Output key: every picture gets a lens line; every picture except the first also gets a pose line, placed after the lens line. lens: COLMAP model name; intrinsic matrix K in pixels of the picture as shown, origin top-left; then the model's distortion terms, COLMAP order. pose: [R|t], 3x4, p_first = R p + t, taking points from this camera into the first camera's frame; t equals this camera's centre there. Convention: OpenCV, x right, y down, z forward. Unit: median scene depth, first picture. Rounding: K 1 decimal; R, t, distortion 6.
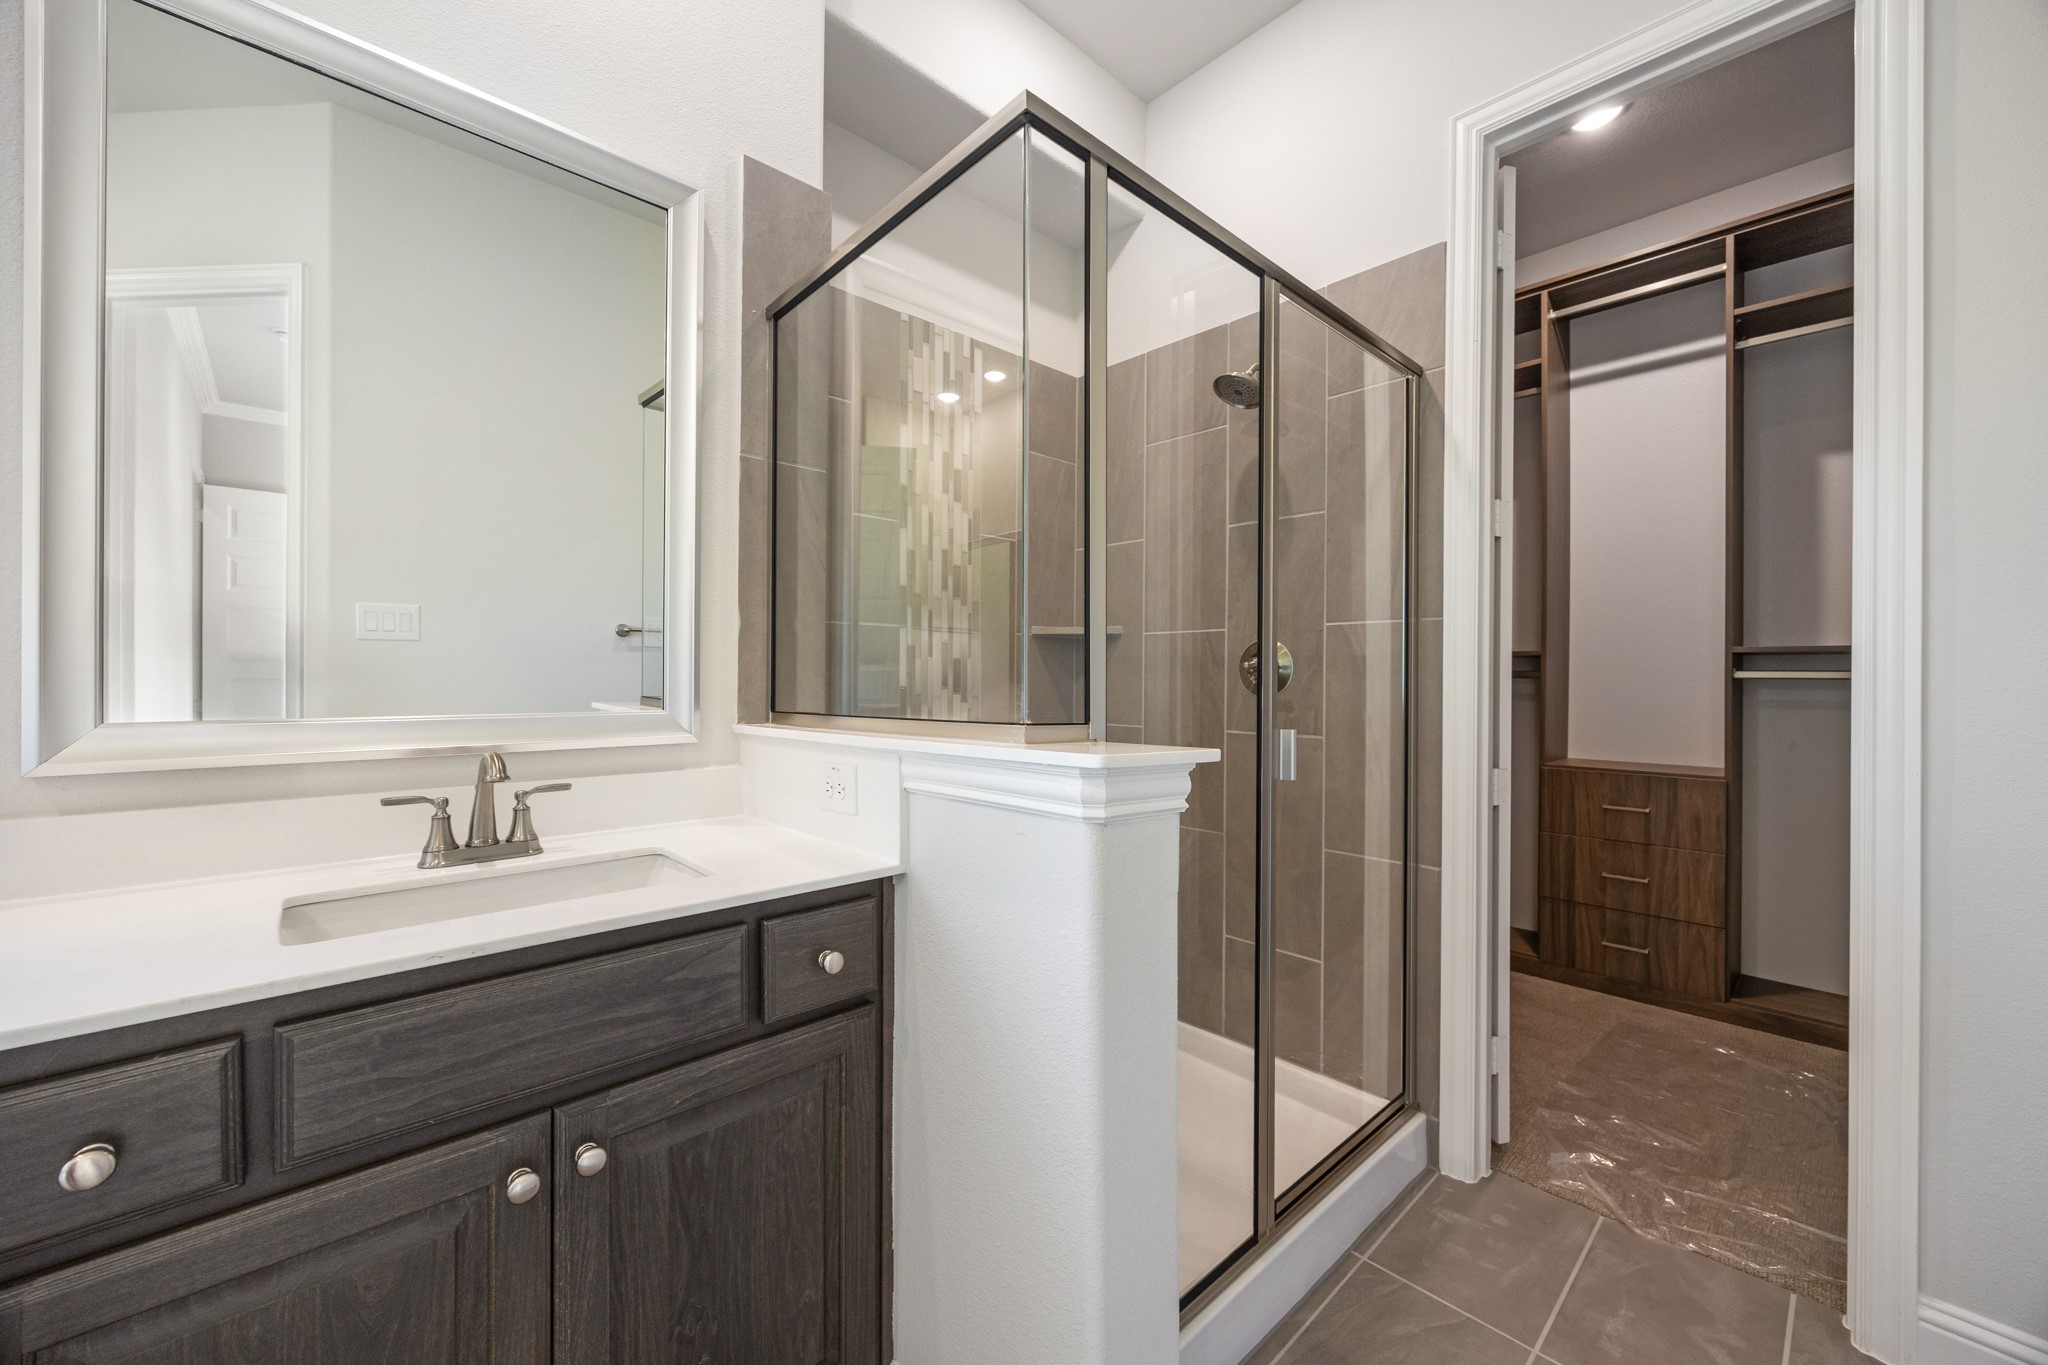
lens RADIAL K [[782.9, 0, 1032.0], [0, 782.9, 677.9], [0, 0, 1]] dist [-0.002442, 0.000046]
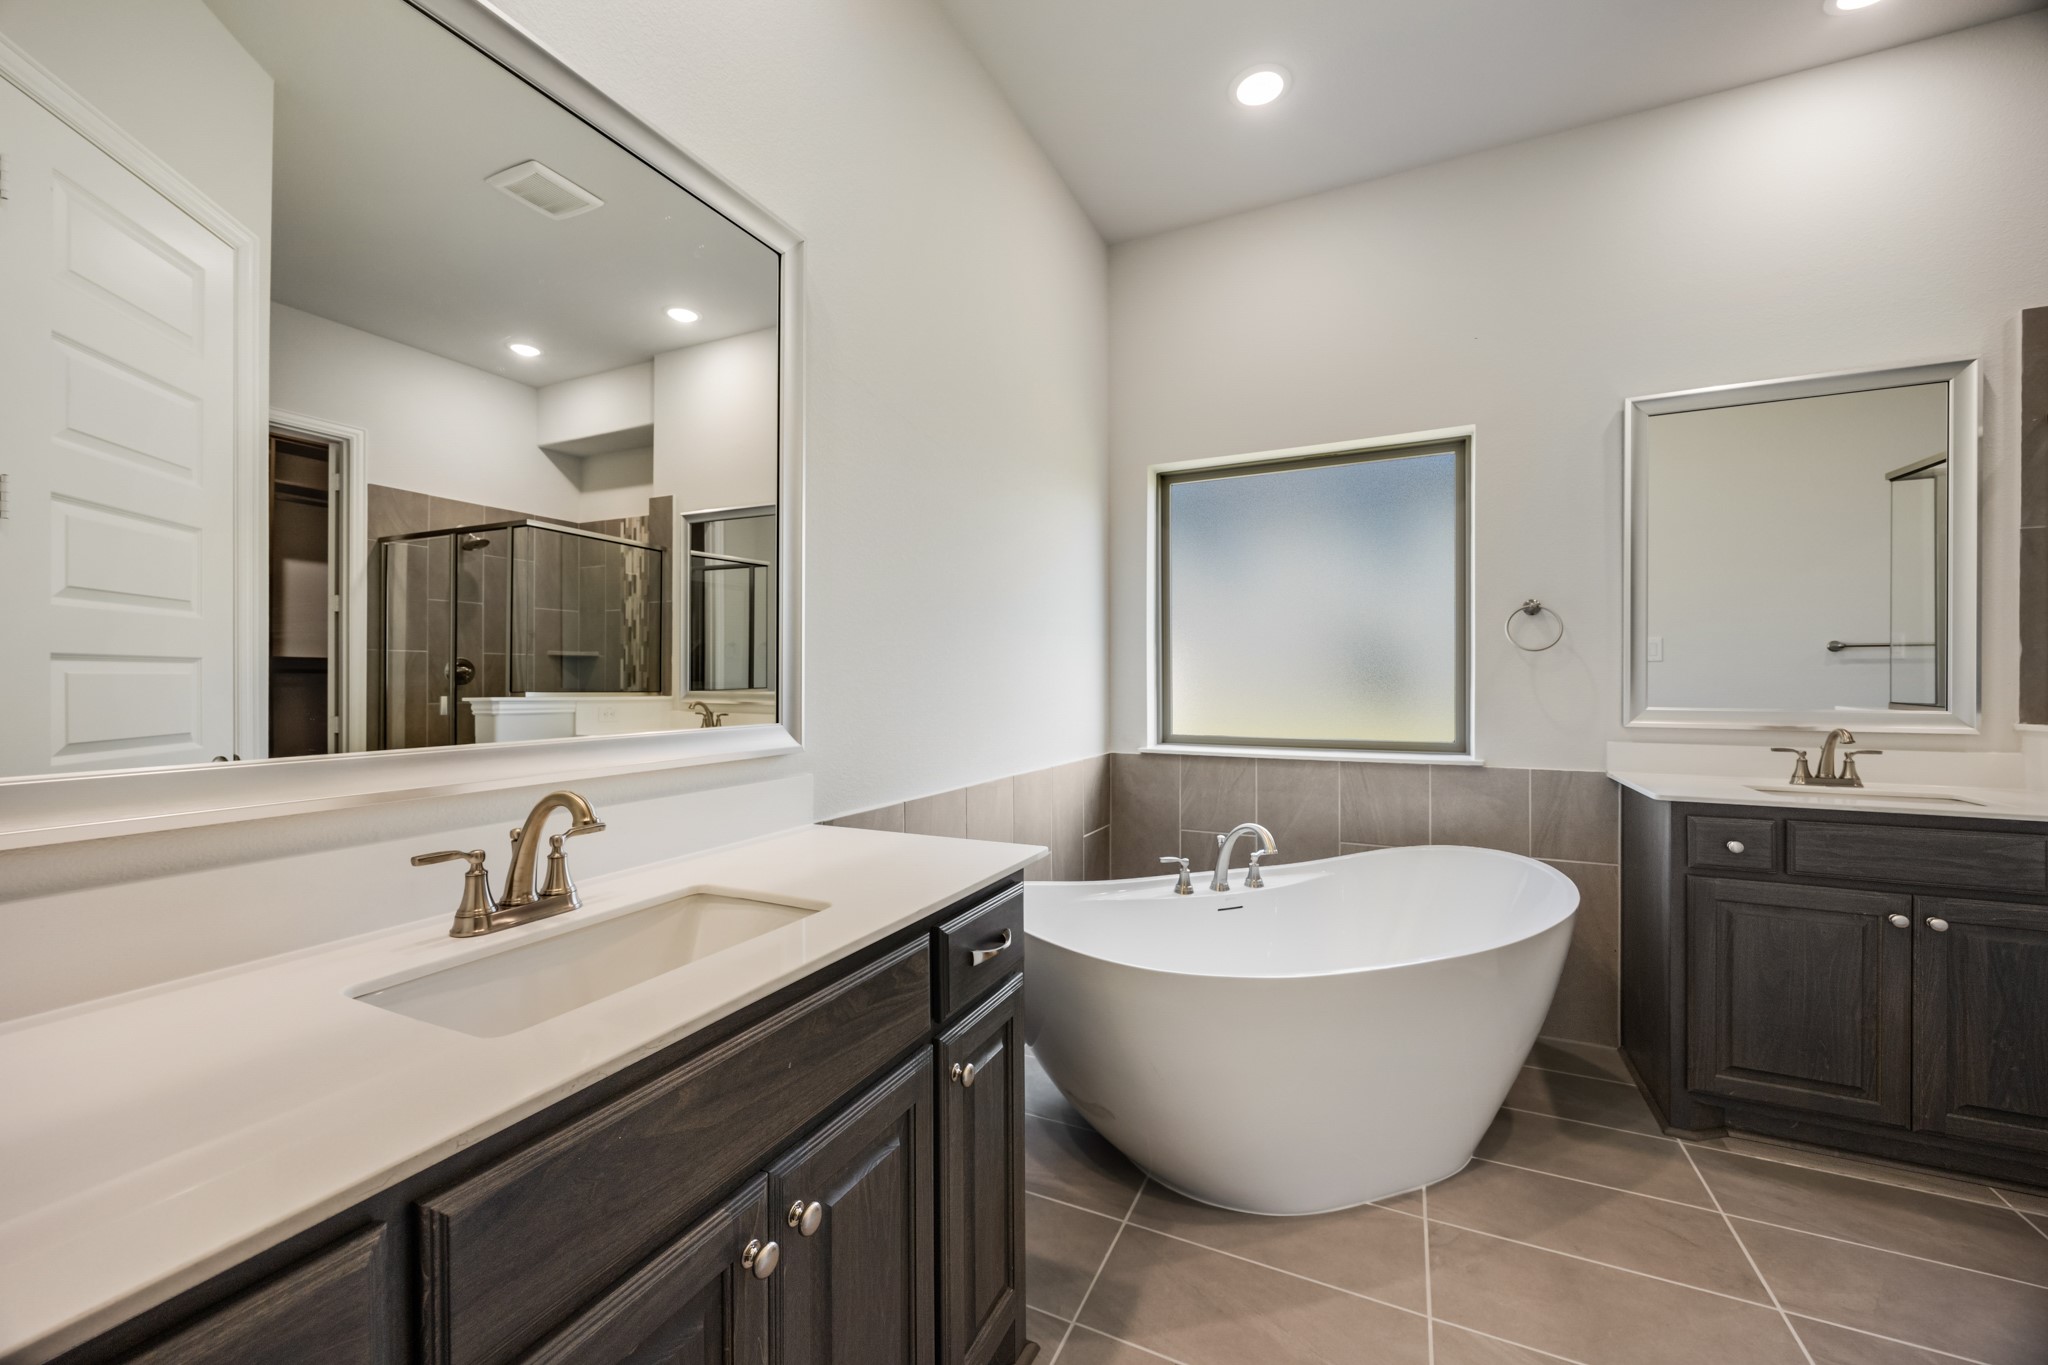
lens RADIAL K [[782.9, 0, 1032.0], [0, 782.9, 677.9], [0, 0, 1]] dist [-0.002442, 0.000046]
pose [[0.354868, -0.003855, -0.934908, 0.441384], [-0.001376, 0.999988, -0.004646, -0.019728], [0.934915, 0.002935, 0.354859, -1.685736]]
